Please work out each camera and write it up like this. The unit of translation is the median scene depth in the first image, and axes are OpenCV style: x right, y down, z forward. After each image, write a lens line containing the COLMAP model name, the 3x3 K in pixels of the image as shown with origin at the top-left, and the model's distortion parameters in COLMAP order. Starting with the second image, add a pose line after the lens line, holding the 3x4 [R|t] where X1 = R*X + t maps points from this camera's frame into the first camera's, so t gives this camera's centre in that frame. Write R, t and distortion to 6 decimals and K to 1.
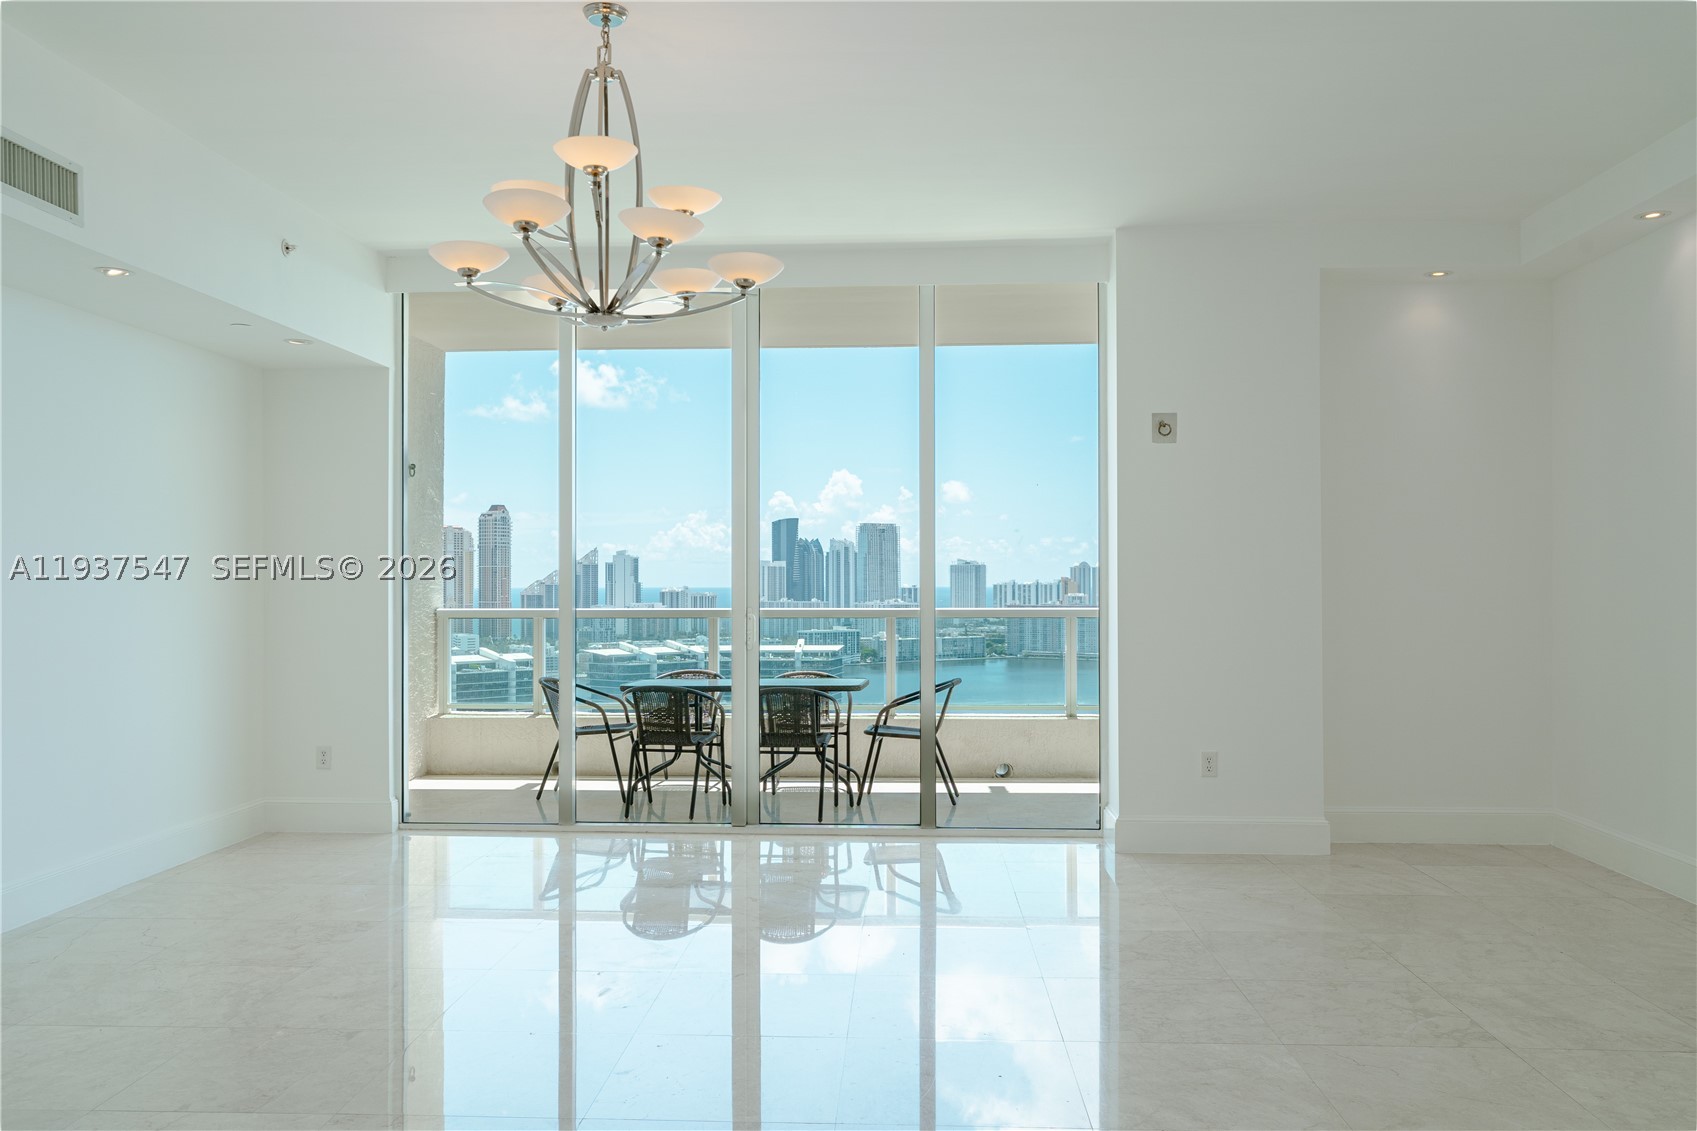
lens RADIAL K [[1362.5, 0, 848.5], [0, 1362.5, 565.5], [0, 0, 1]] dist [0.000519, 0.010014]
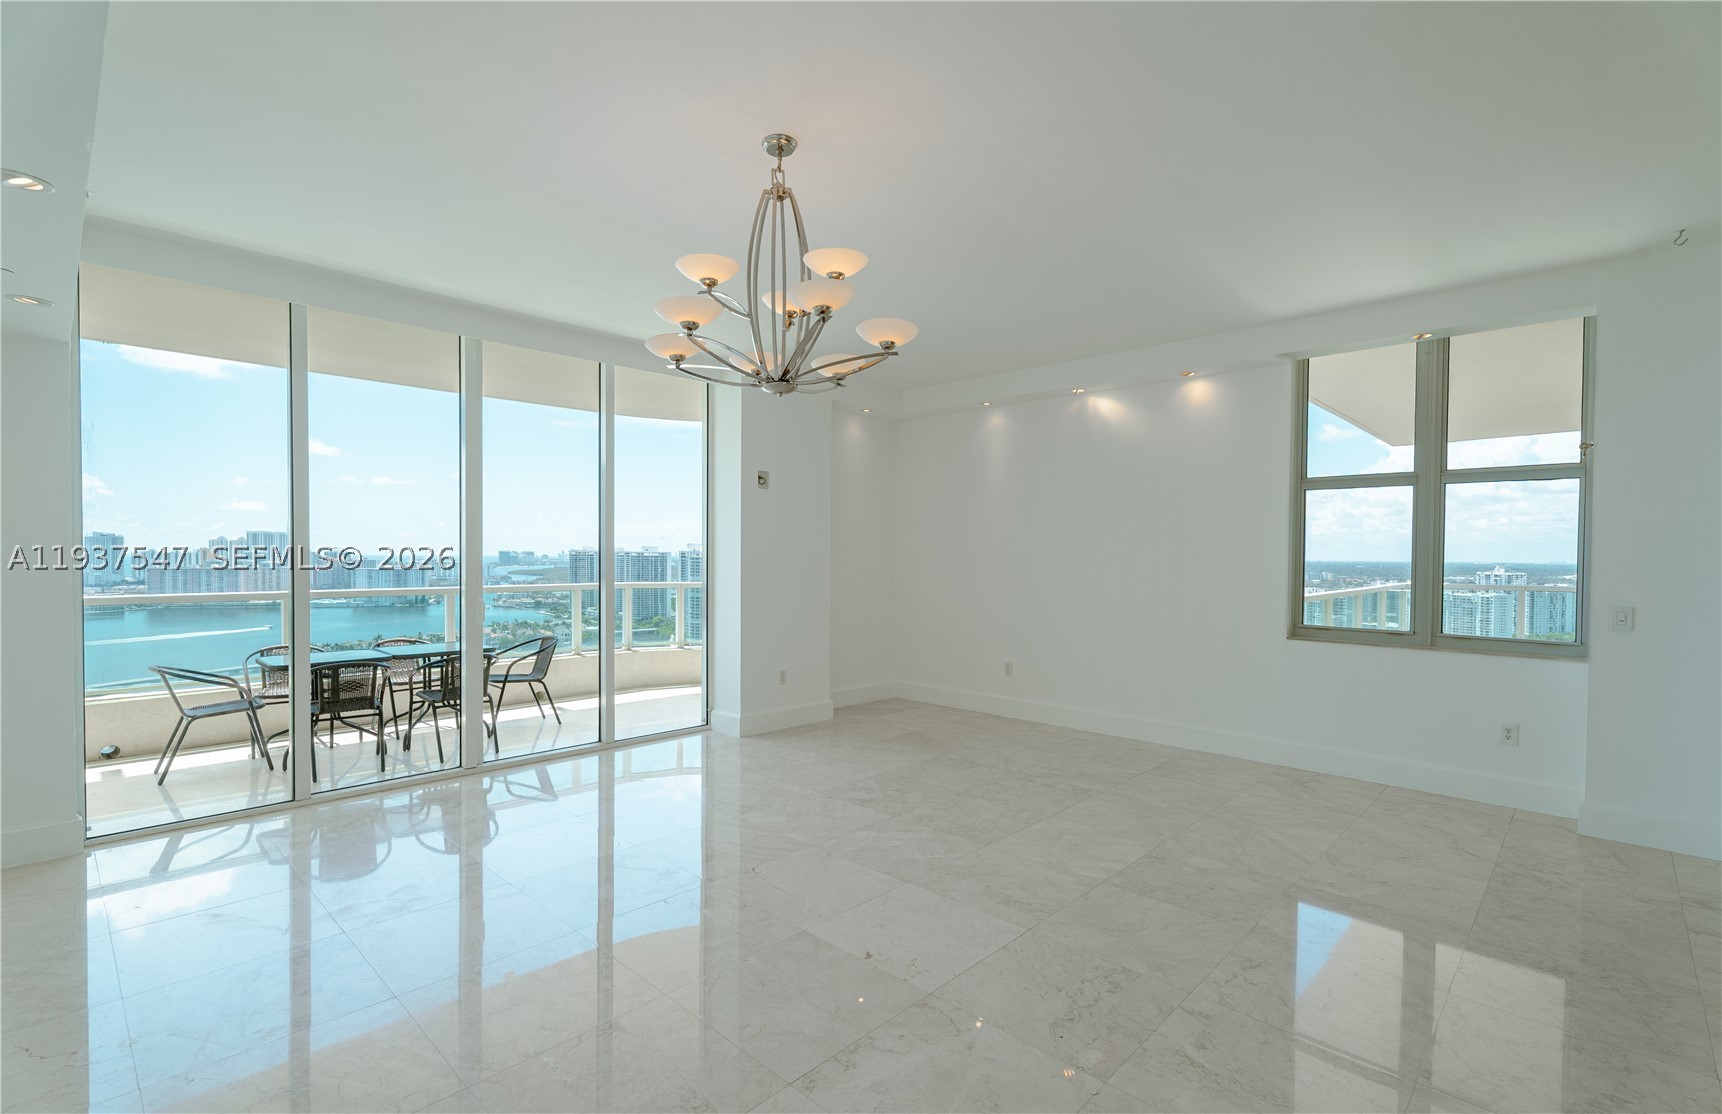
lens RADIAL K [[780.9, 0, 861.0], [0, 780.9, 557.0], [0, 0, 1]] dist [0.001315, 0.000168]
pose [[0.654523, 0.002317, 0.756038, -0.415108], [-0.015347, 0.999830, 0.010222, -0.017475], [-0.755886, -0.018293, 0.654447, 0.277650]]
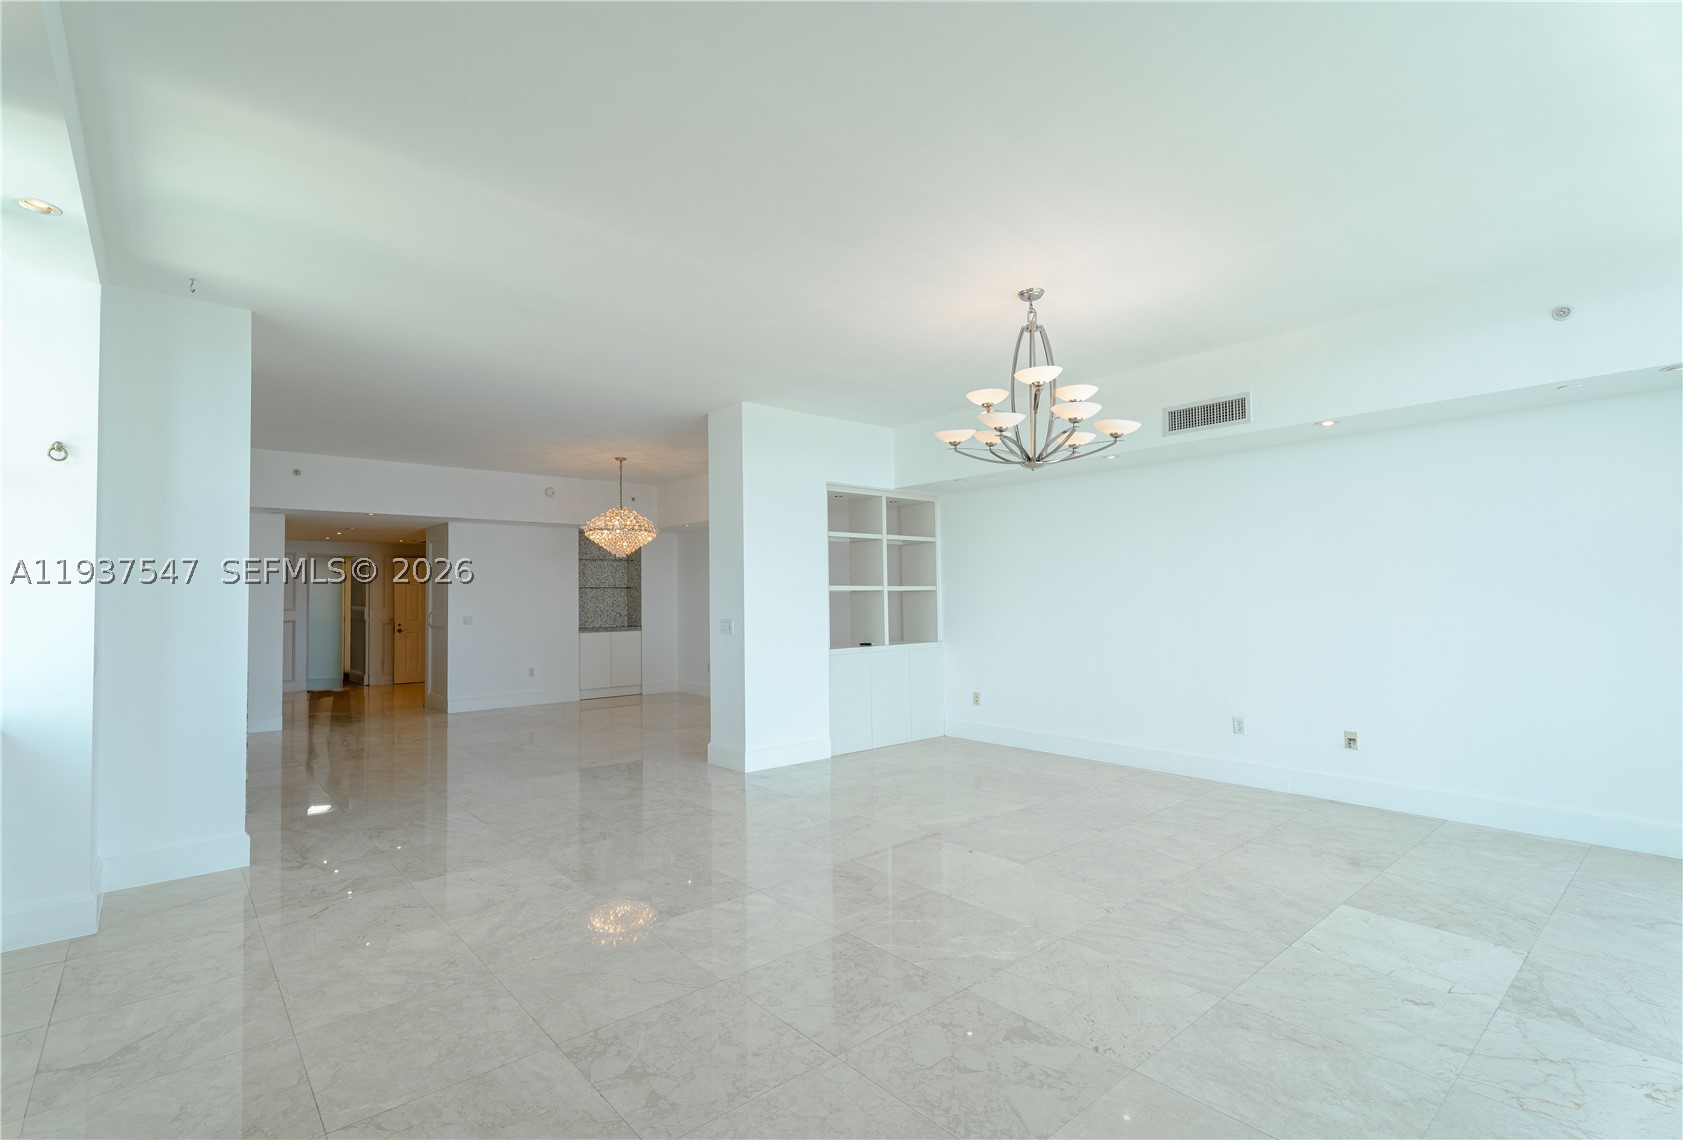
lens RADIAL K [[777.2, 0, 798.9], [0, 777.2, 568.3], [0, 0, 1]] dist [-0.000576, -0.000079]
pose [[-0.745644, -0.015467, -0.666165, 0.443005], [0.018333, 0.998876, -0.043712, -0.002414], [0.666093, -0.044807, -0.744522, 0.940050]]
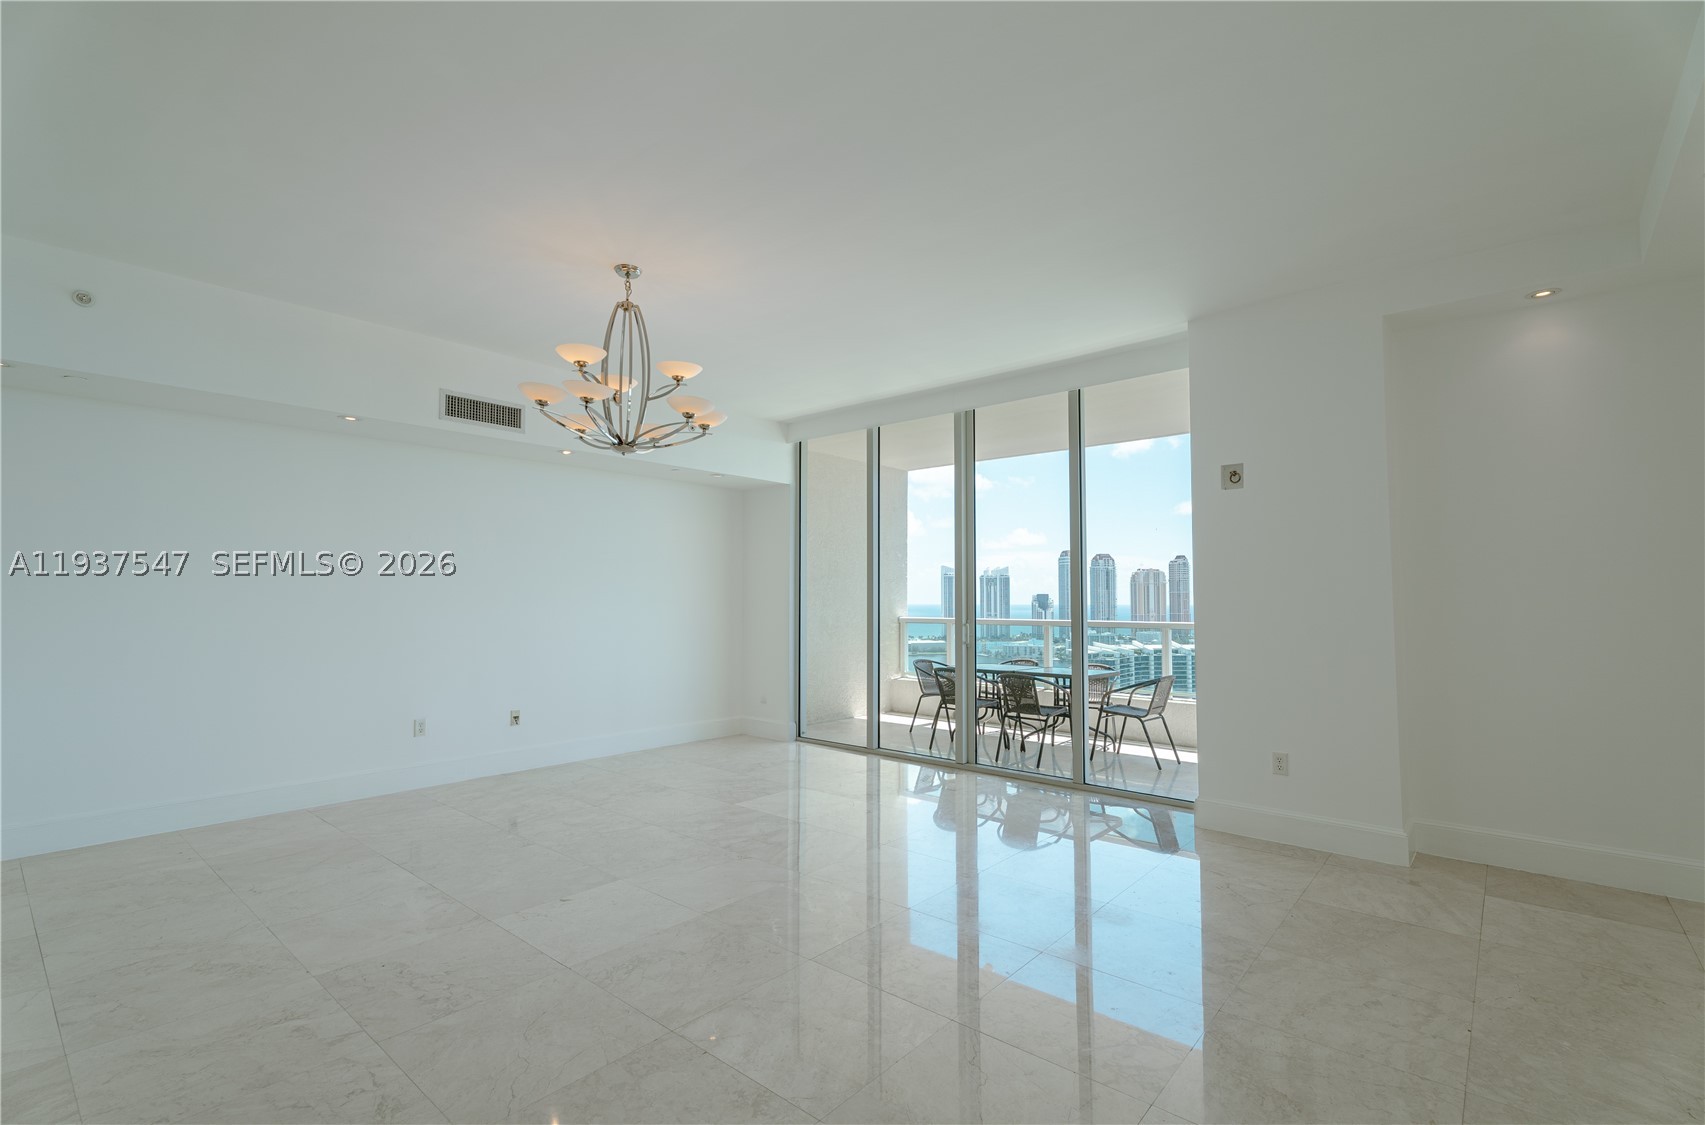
lens RADIAL K [[769.5, 0, 846.2], [0, 769.5, 560.9], [0, 0, 1]] dist [0.003622, 0.000300]
pose [[0.786004, -0.028859, -0.617547, 0.380450], [0.003956, 0.999124, -0.041656, 0.000450], [0.618209, 0.030299, 0.785430, 0.255702]]
